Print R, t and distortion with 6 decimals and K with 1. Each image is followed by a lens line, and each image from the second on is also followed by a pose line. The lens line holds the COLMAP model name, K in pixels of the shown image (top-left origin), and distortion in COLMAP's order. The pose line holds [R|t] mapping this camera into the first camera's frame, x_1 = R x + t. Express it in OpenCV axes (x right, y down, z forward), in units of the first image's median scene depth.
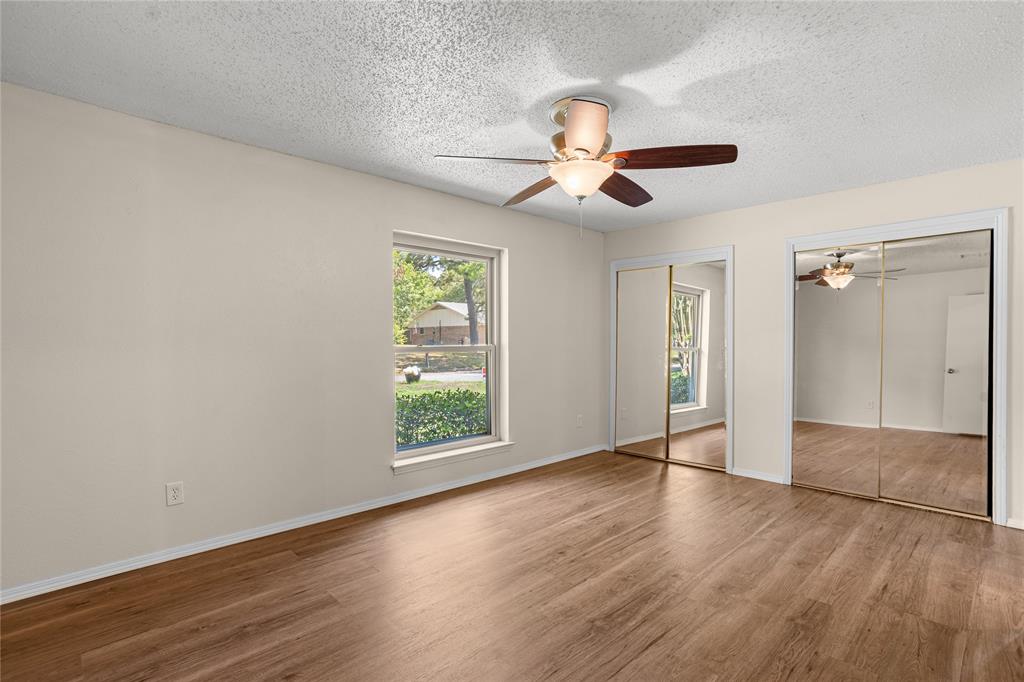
lens RADIAL K [[495.5, 0, 513.9], [0, 495.5, 343.7], [0, 0, 1]] dist [-0.001657, 0.000260]
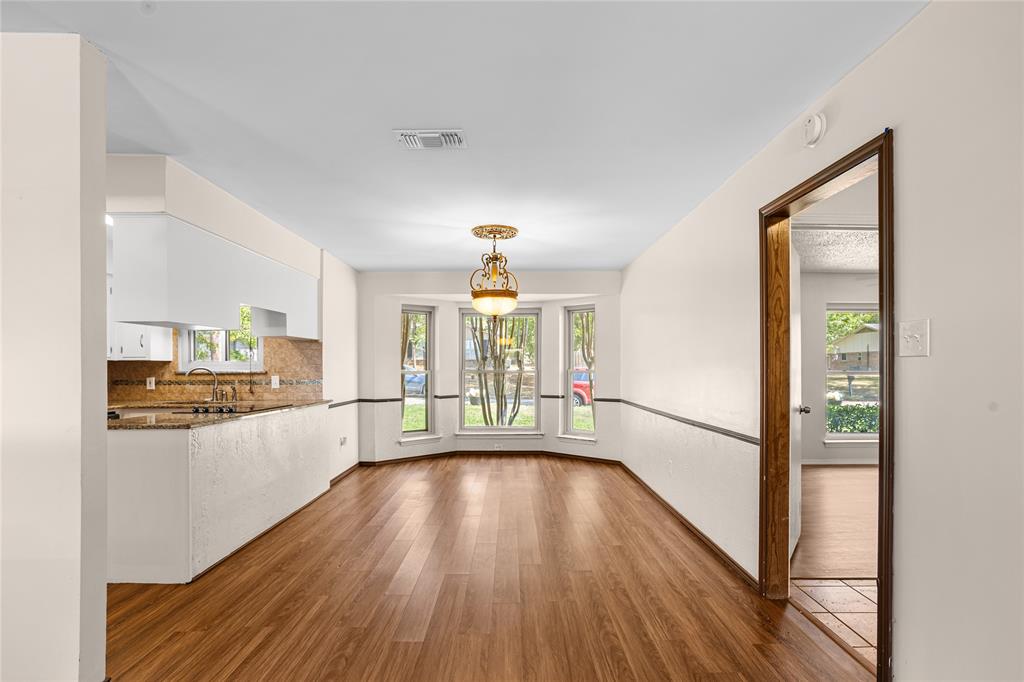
lens RADIAL K [[495.5, 0, 514.0], [0, 495.5, 376.3], [0, 0, 1]] dist [-0.001657, 0.000260]
pose [[0.717284, 0.013831, -0.696643, 0.023204], [-0.005457, 0.999884, 0.014233, 0.001098], [0.696759, -0.006407, 0.717277, -0.130843]]
